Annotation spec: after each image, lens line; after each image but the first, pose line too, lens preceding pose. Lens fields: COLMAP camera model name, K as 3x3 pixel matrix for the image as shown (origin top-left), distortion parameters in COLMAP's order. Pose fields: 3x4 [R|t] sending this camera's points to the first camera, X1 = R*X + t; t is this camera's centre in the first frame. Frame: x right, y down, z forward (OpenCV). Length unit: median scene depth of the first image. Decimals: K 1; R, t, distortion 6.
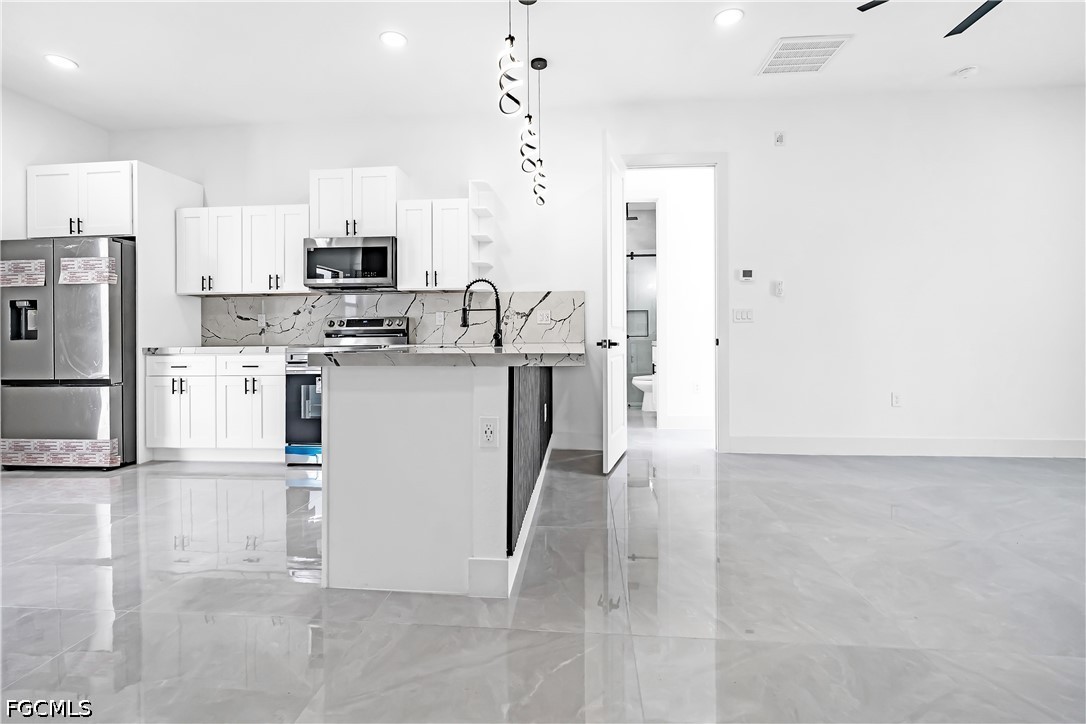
lens RADIAL K [[495.8, 0, 554.9], [0, 495.8, 339.9], [0, 0, 1]] dist [-0.002518, -0.000191]
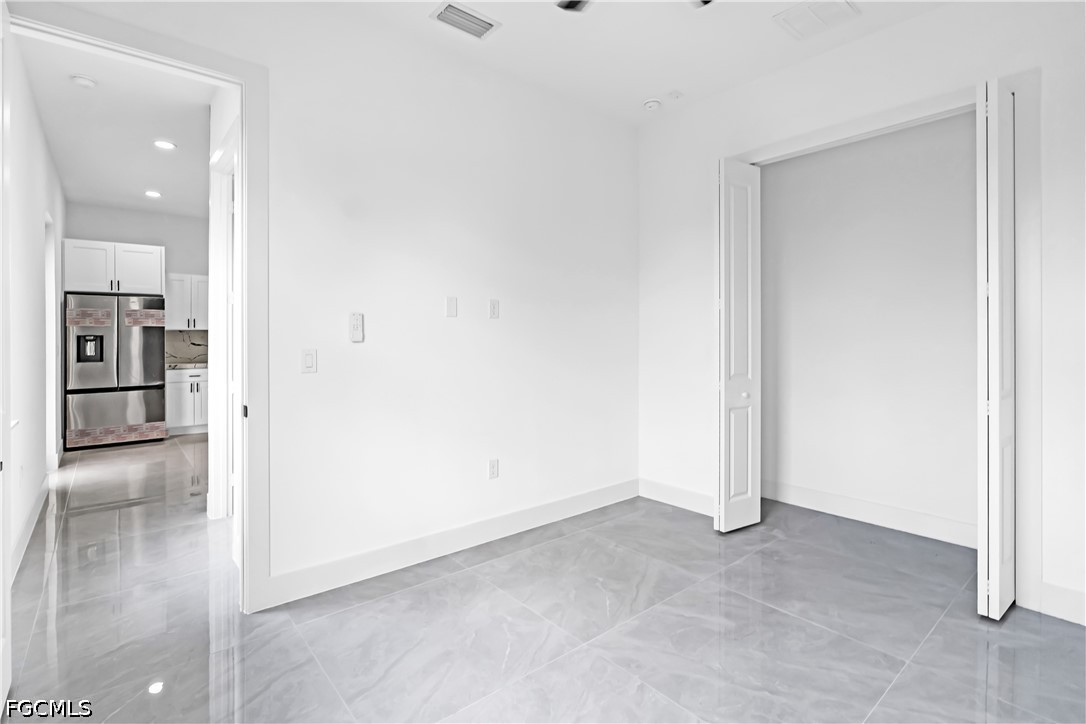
lens RADIAL K [[495.8, 0, 508.2], [0, 495.8, 345.5], [0, 0, 1]] dist [-0.002518, -0.000191]
pose [[0.726284, -0.001106, 0.687394, -1.115503], [-0.003295, 0.999982, 0.005091, -0.058069], [-0.687387, -0.005962, 0.726267, -0.904525]]
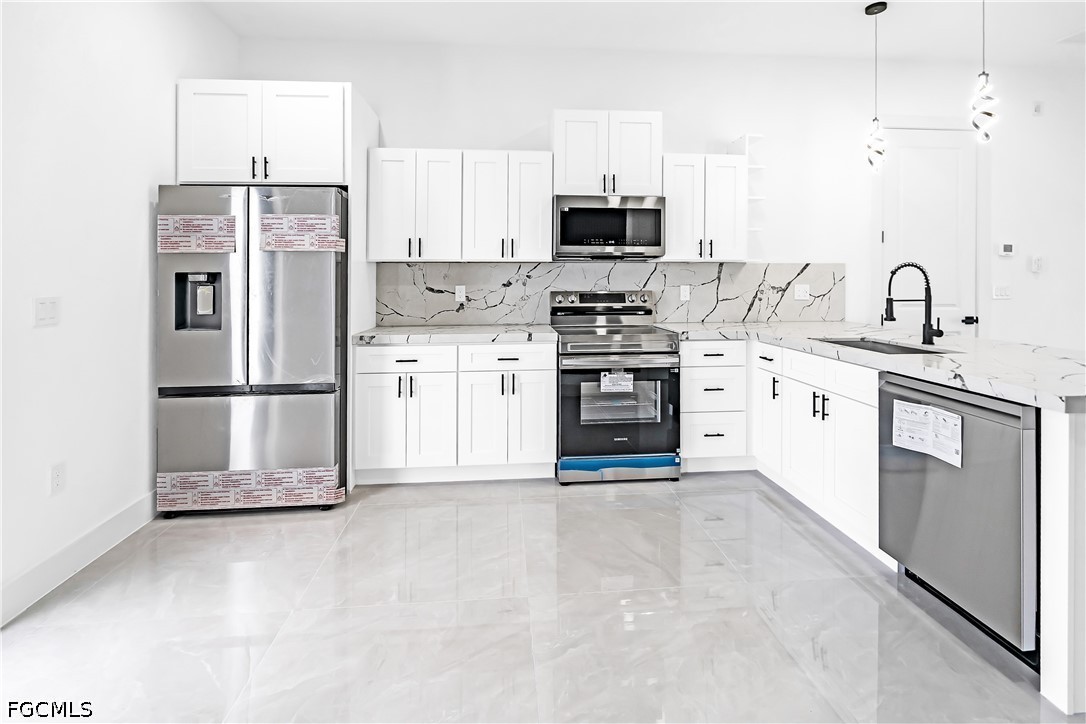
lens RADIAL K [[495.8, 0, 540.8], [0, 495.8, 281.2], [0, 0, 1]] dist [-0.002518, -0.000191]
pose [[0.986444, 0.006066, 0.163983, -0.670455], [-0.005753, 0.999981, -0.002384, -0.065163], [-0.163995, 0.001408, 0.986460, 0.217801]]
